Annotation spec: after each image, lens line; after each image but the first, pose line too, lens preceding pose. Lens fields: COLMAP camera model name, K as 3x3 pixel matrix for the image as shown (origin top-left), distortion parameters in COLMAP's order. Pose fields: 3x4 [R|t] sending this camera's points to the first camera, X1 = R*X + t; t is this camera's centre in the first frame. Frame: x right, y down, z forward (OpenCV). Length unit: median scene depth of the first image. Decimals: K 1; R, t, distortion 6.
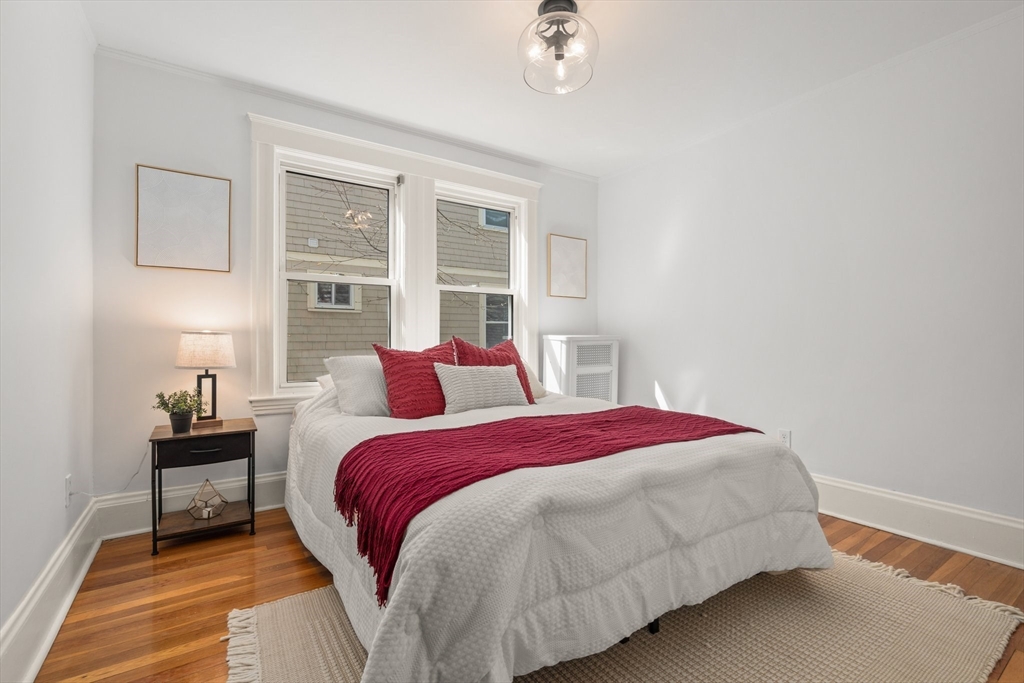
lens RADIAL K [[466.3, 0, 513.7], [0, 466.3, 341.1], [0, 0, 1]] dist [-0.000897, 0.000744]
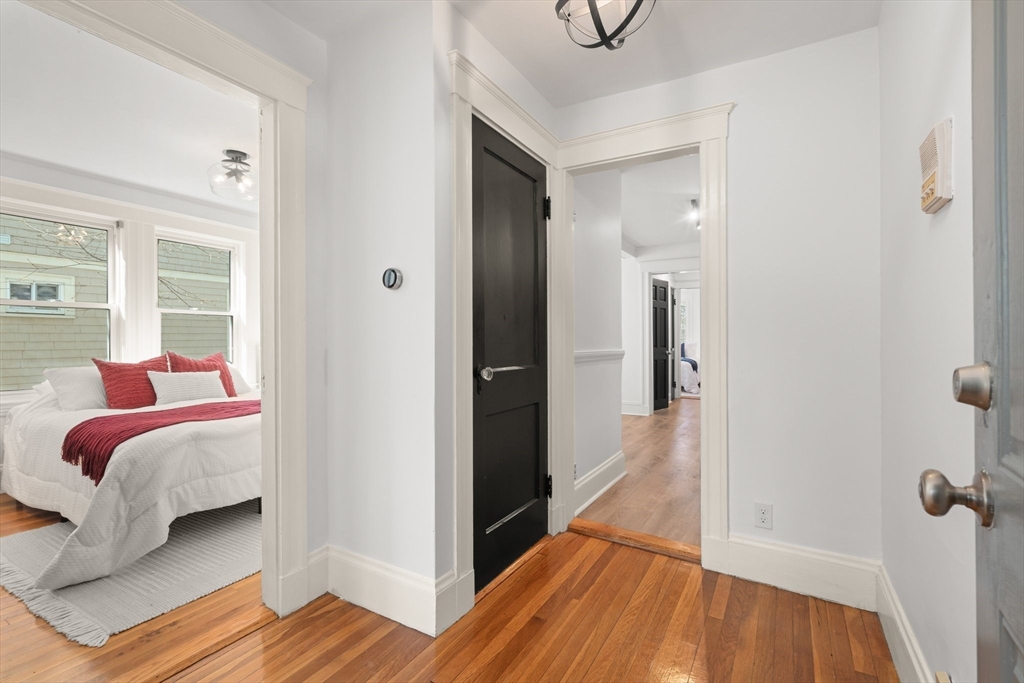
lens RADIAL K [[466.3, 0, 512.1], [0, 466.3, 341.3], [0, 0, 1]] dist [-0.000897, 0.000744]
pose [[0.903761, -0.004491, 0.428015, 0.219911], [0.005971, 0.999980, -0.002114, -0.033328], [-0.427997, 0.004466, 0.903769, -0.739269]]
